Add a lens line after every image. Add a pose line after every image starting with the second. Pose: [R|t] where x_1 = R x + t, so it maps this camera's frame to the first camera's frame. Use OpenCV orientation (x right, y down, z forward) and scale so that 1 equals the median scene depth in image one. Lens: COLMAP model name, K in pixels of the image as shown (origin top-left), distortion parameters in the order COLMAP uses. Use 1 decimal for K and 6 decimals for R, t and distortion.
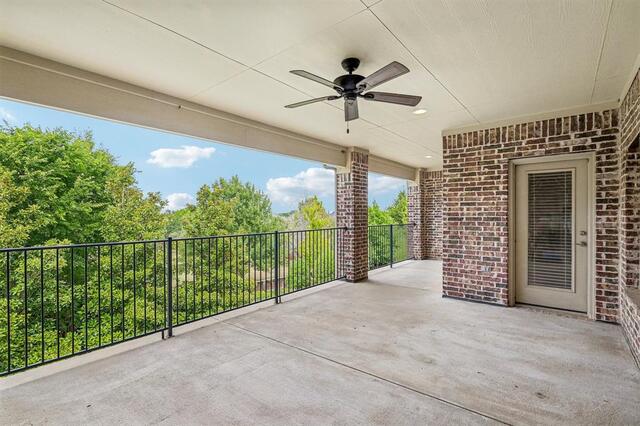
lens RADIAL K [[308.6, 0, 320.0], [0, 308.6, 213.0], [0, 0, 1]] dist [-0.000025, -0.000011]
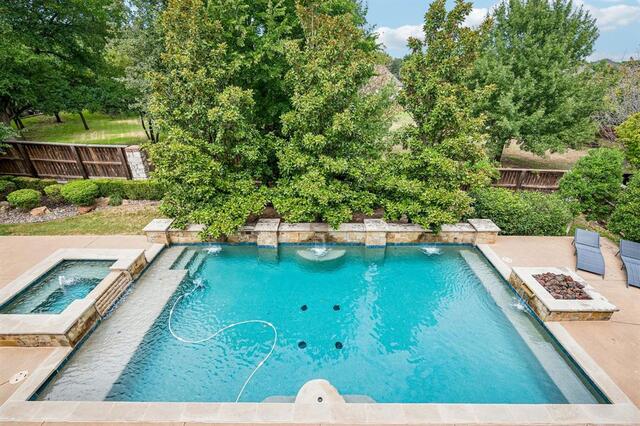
lens RADIAL K [[280.6, 0, 320.0], [0, 280.6, 213.0], [0, 0, 1]] dist [-0.000705, -0.000109]
pose [[0.628071, 0.368114, -0.685579, -0.004865], [0.001886, 0.880308, 0.474400, 0.008585], [0.778154, -0.299250, 0.552201, 0.242032]]
